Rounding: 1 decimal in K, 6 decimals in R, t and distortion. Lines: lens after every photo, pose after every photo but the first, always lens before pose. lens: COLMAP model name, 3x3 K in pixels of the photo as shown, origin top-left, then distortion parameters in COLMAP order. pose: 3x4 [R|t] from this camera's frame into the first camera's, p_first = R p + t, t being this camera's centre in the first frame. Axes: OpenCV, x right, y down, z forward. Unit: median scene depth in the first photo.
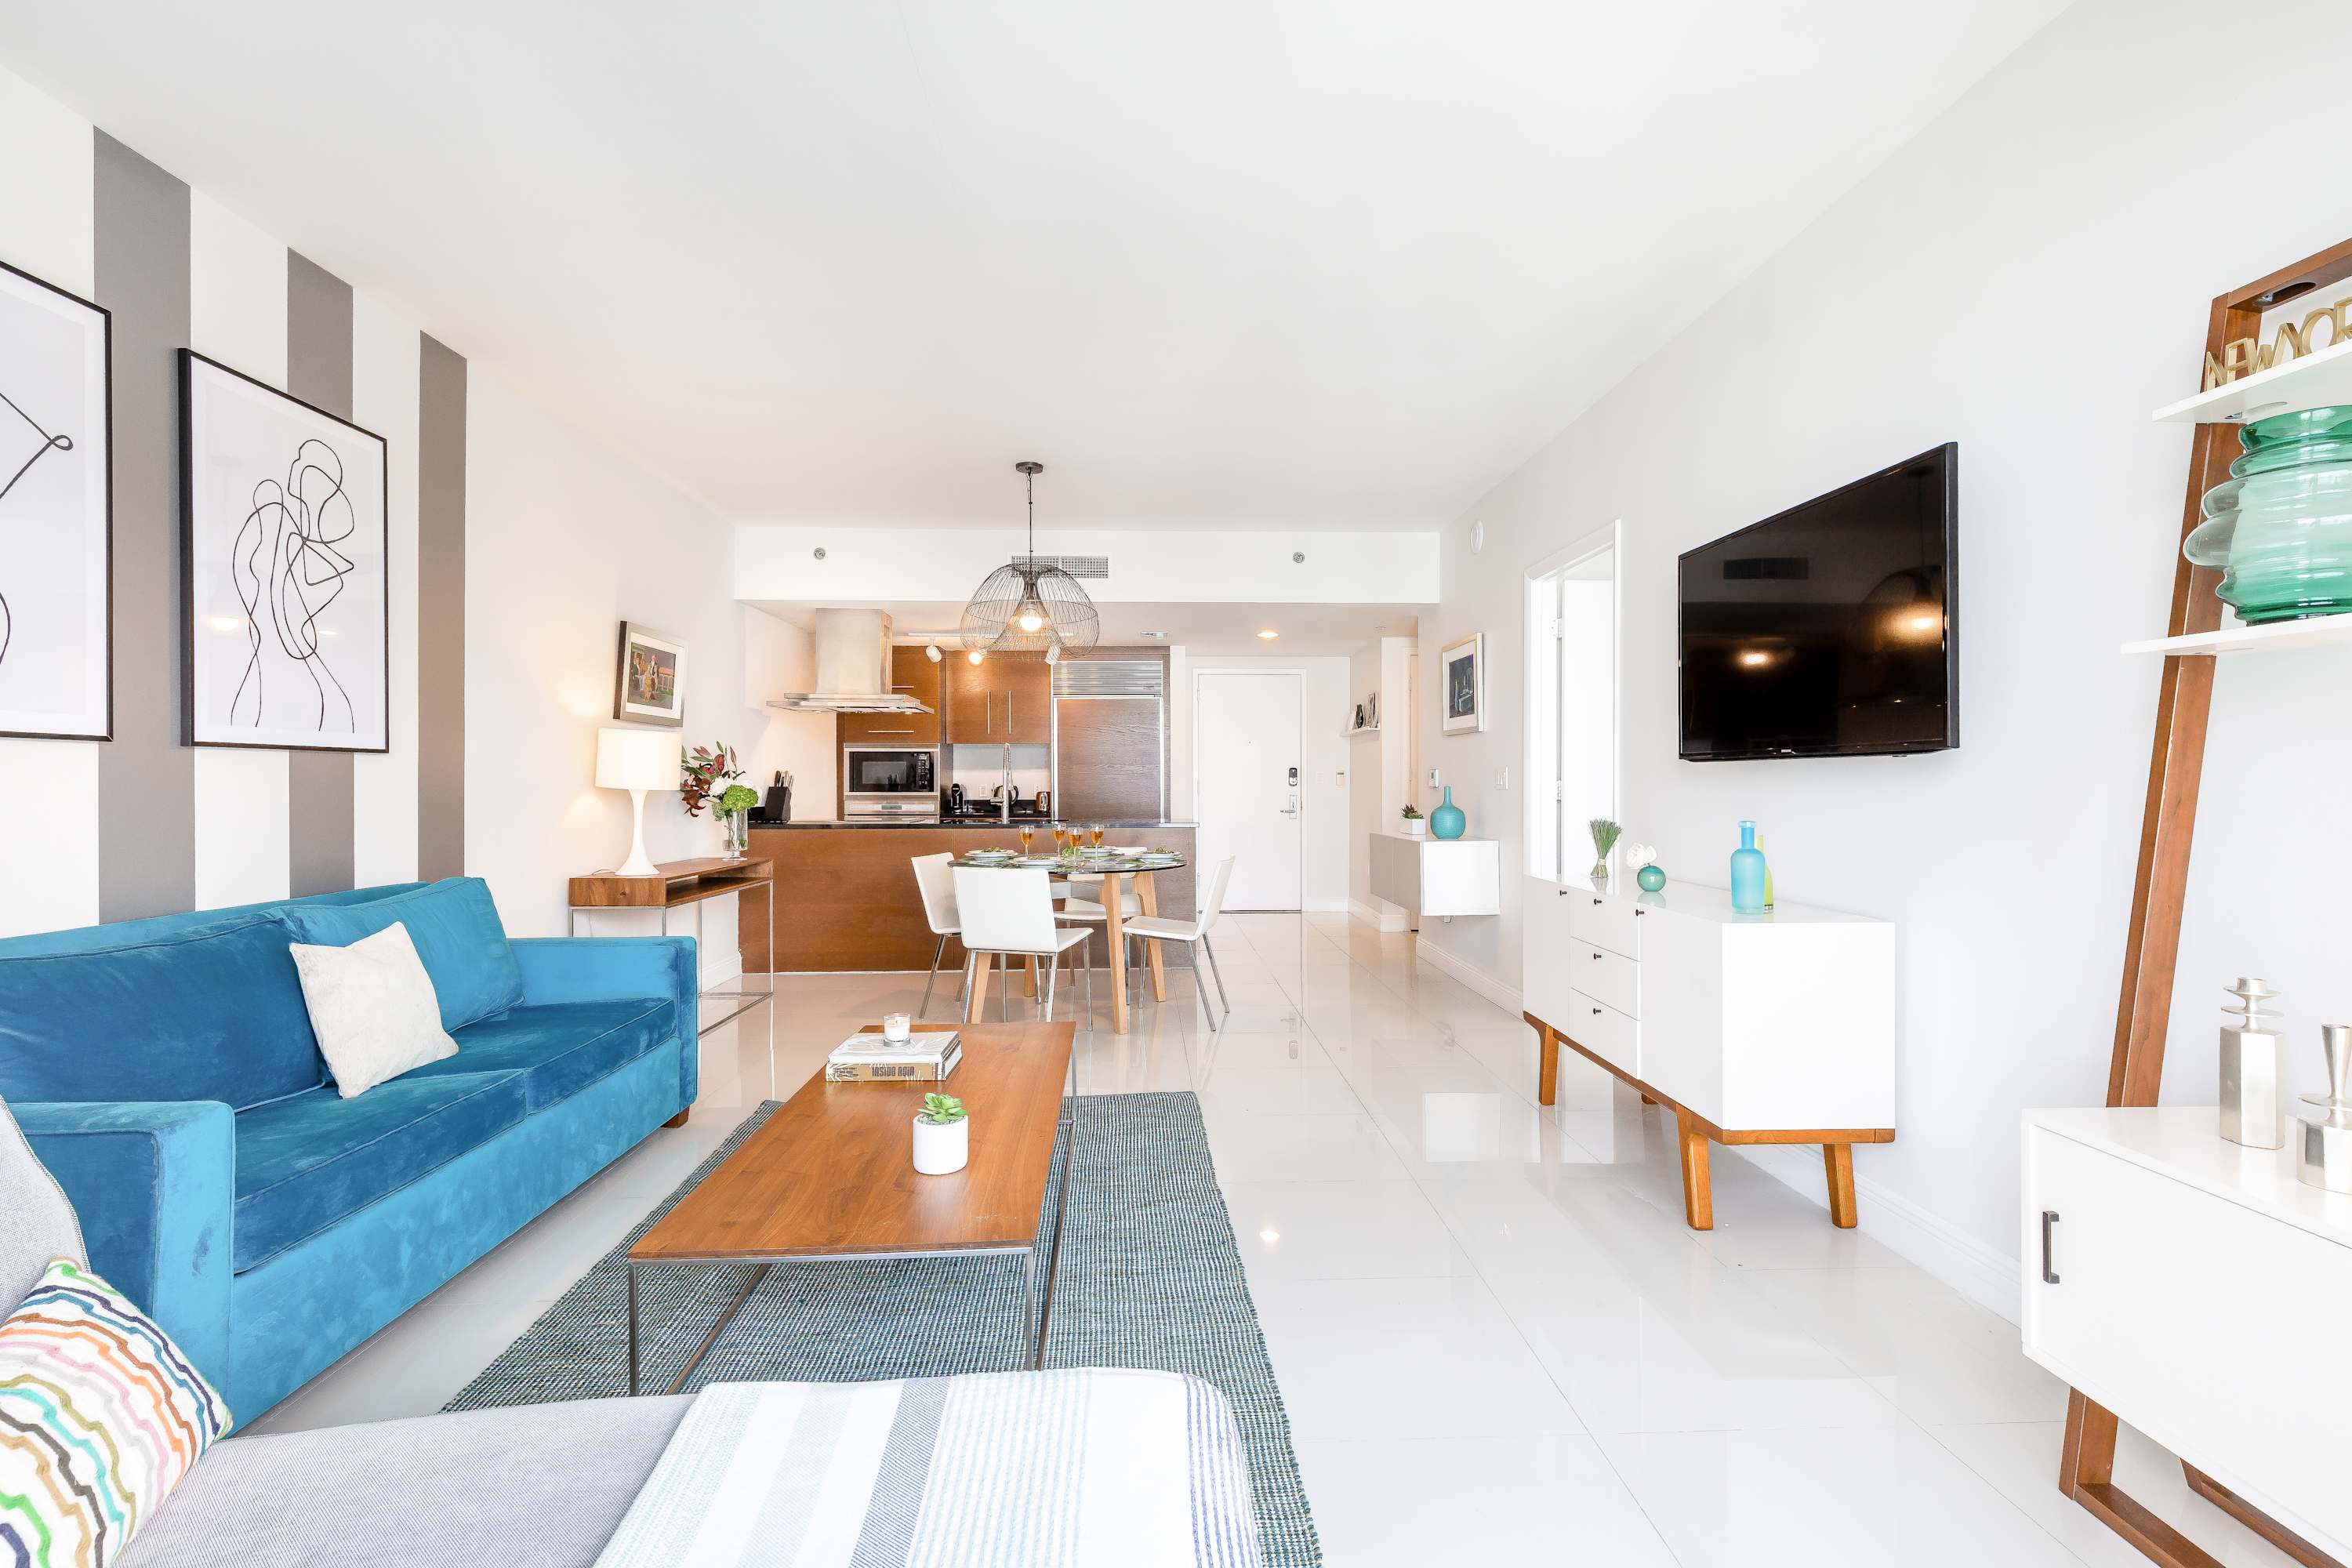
lens RADIAL K [[1174.8, 0, 1189.9], [0, 1174.8, 776.9], [0, 0, 1]] dist [-0.015797, 0.000283]
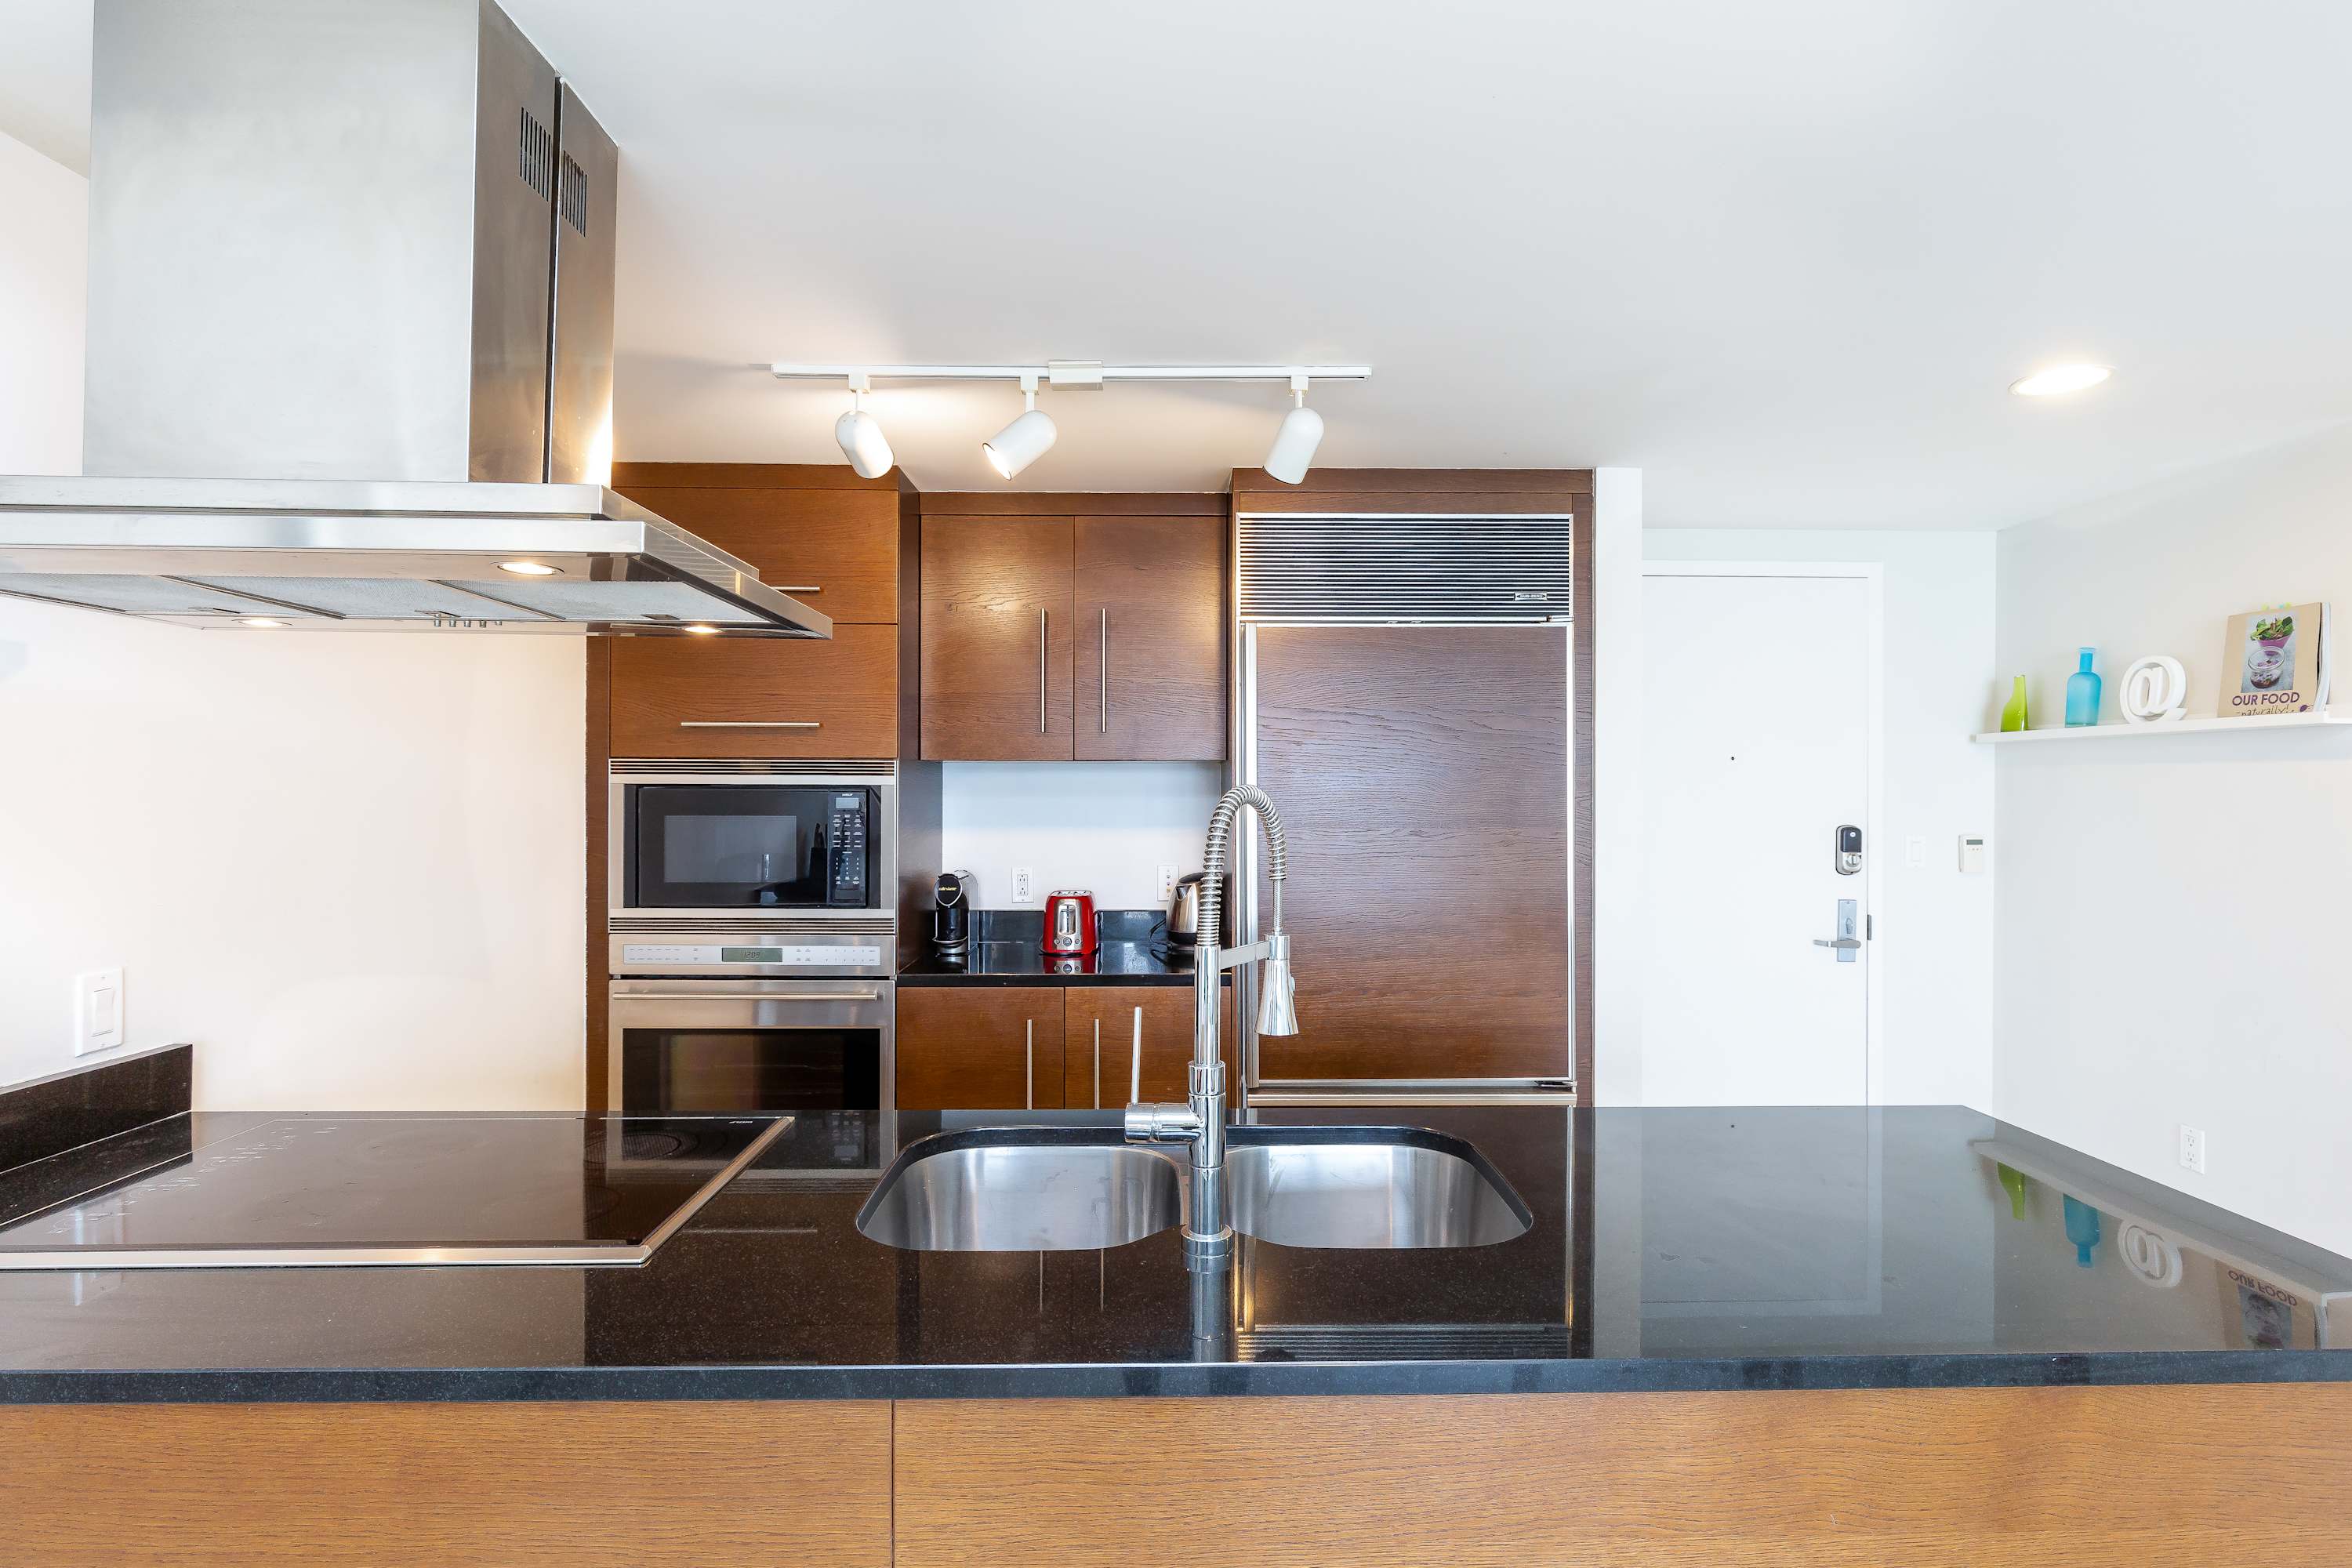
lens RADIAL K [[1174.8, 0, 1178.2], [0, 1174.8, 771.7], [0, 0, 1]] dist [-0.015797, 0.000283]
pose [[0.999462, 0.001540, -0.032754, -0.123212], [-0.002066, 0.999869, -0.016027, -0.020246], [0.032725, 0.016086, 0.999335, 0.674034]]
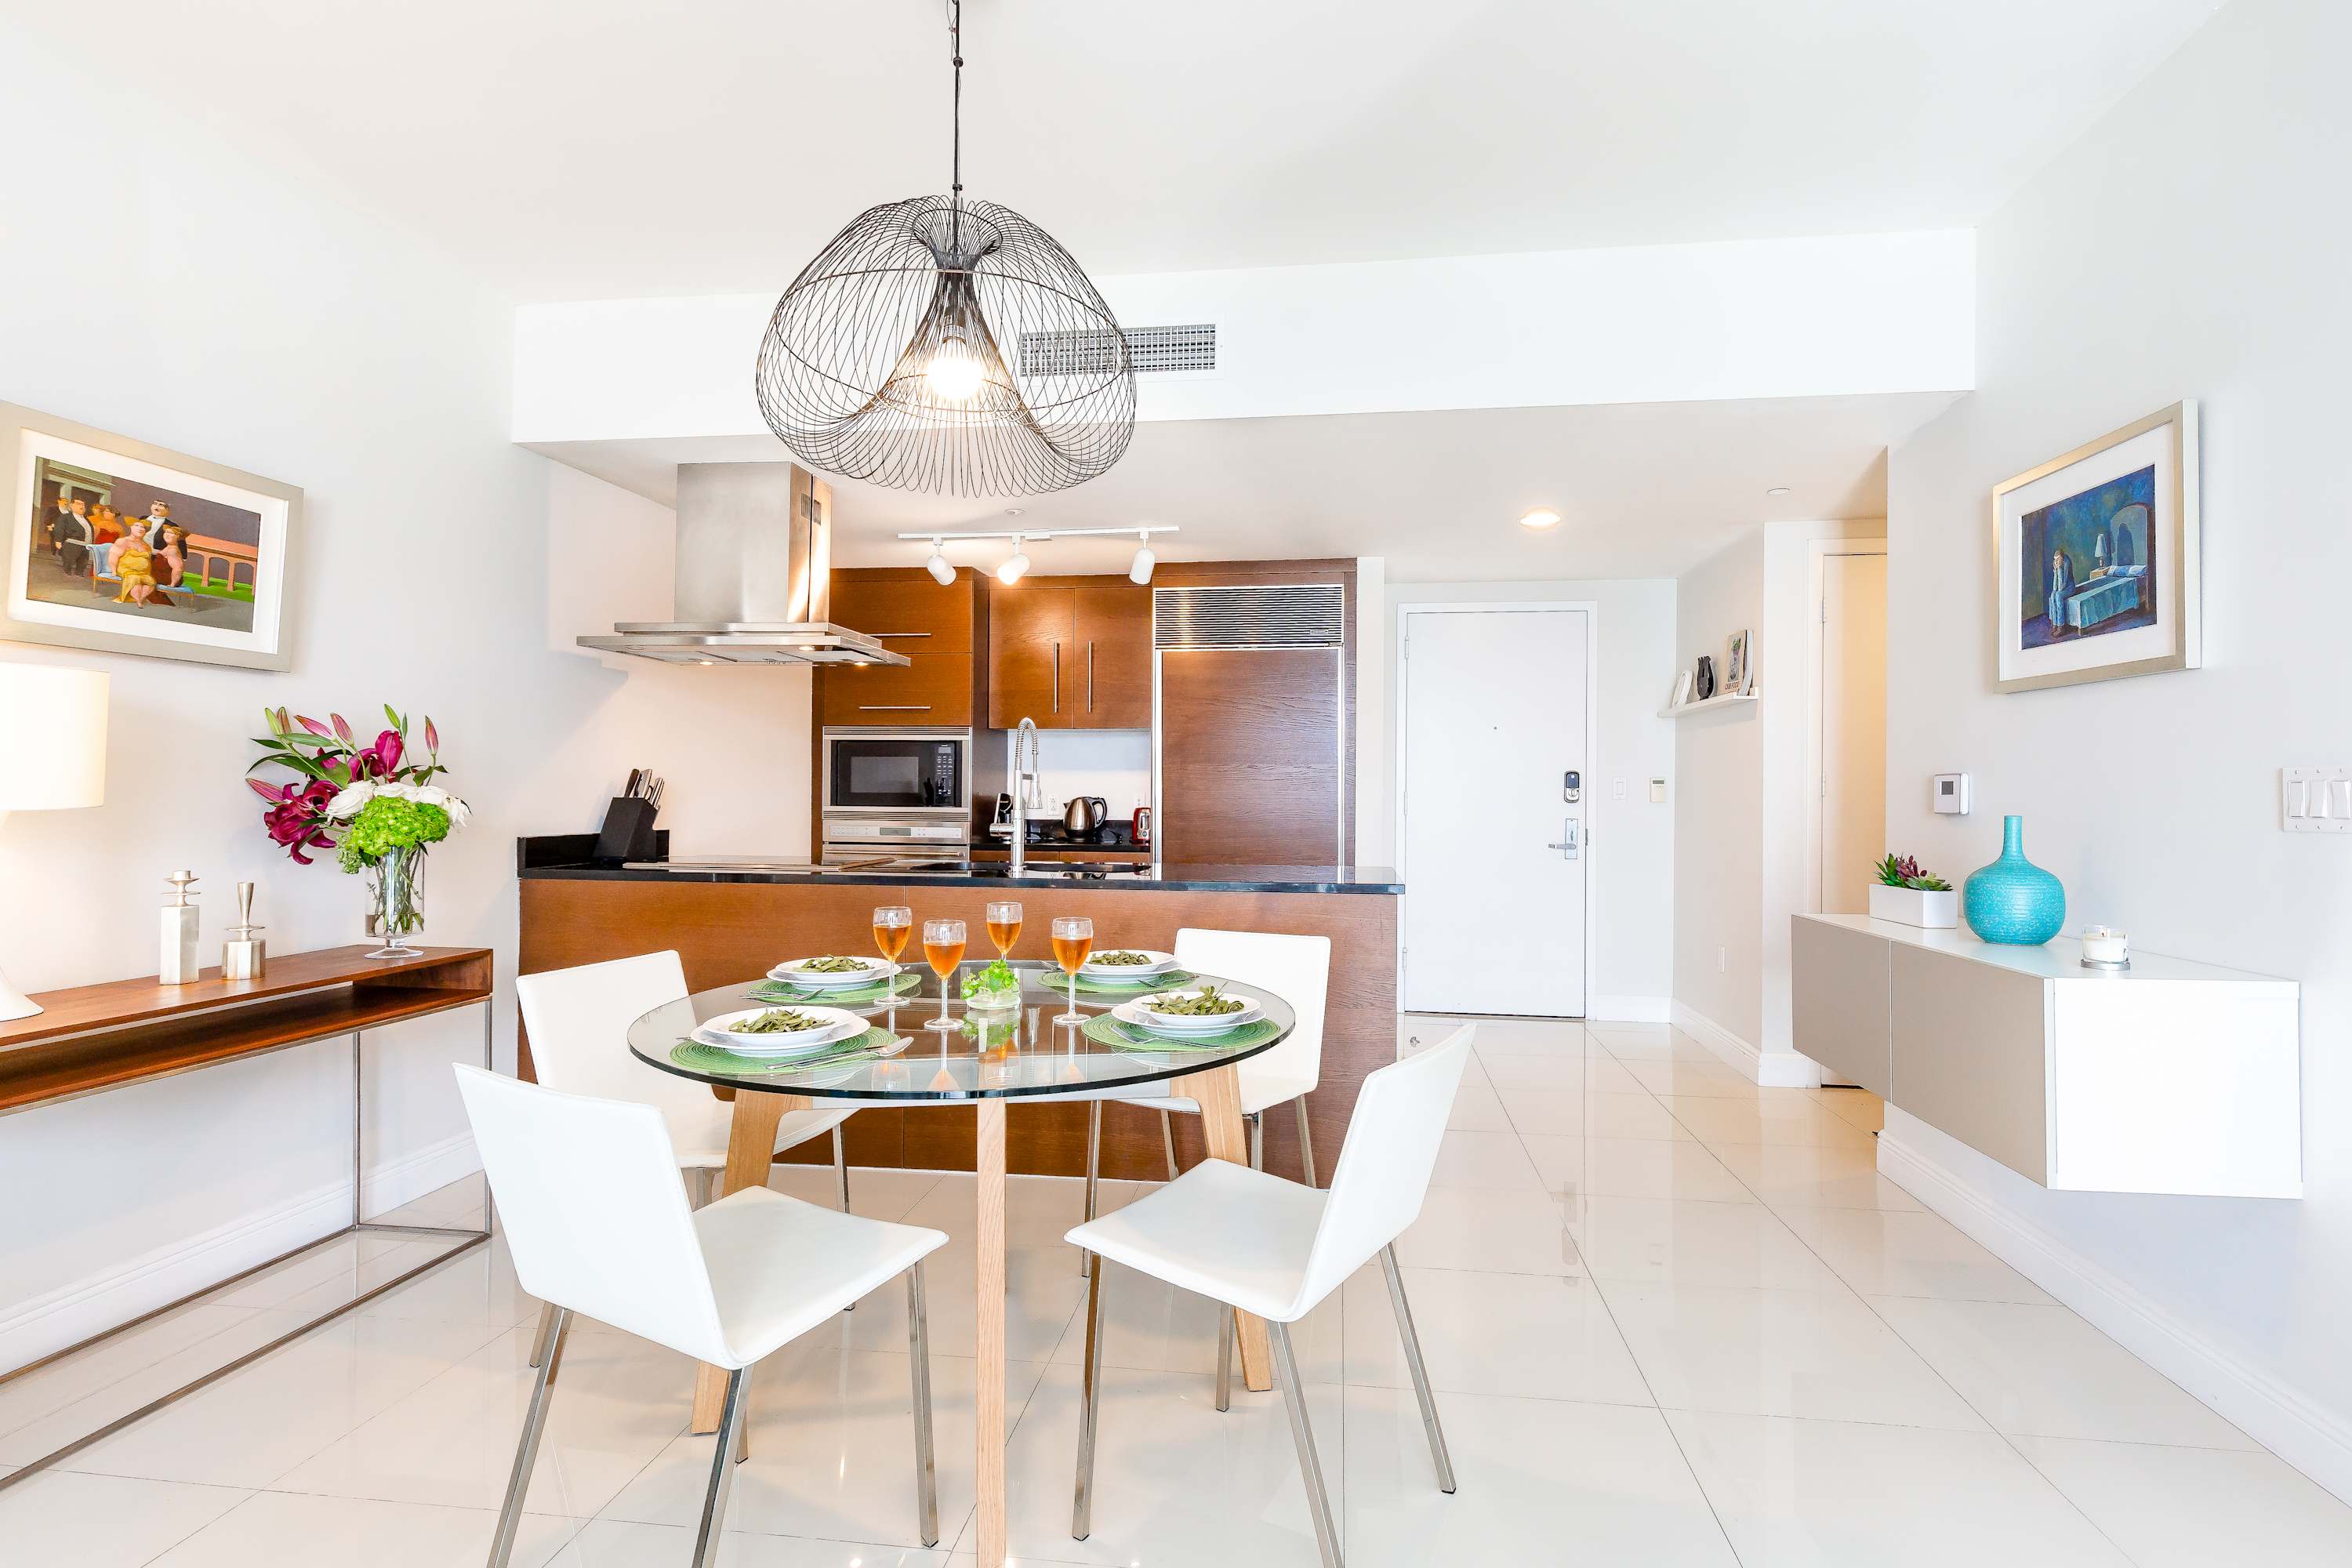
lens RADIAL K [[1174.8, 0, 1172.3], [0, 1174.8, 790.7], [0, 0, 1]] dist [-0.015797, 0.000283]
pose [[0.981687, 0.009239, -0.190278, 0.004547], [-0.008042, 0.999943, 0.007059, -0.000809], [0.190332, -0.005400, 0.981705, 0.426102]]
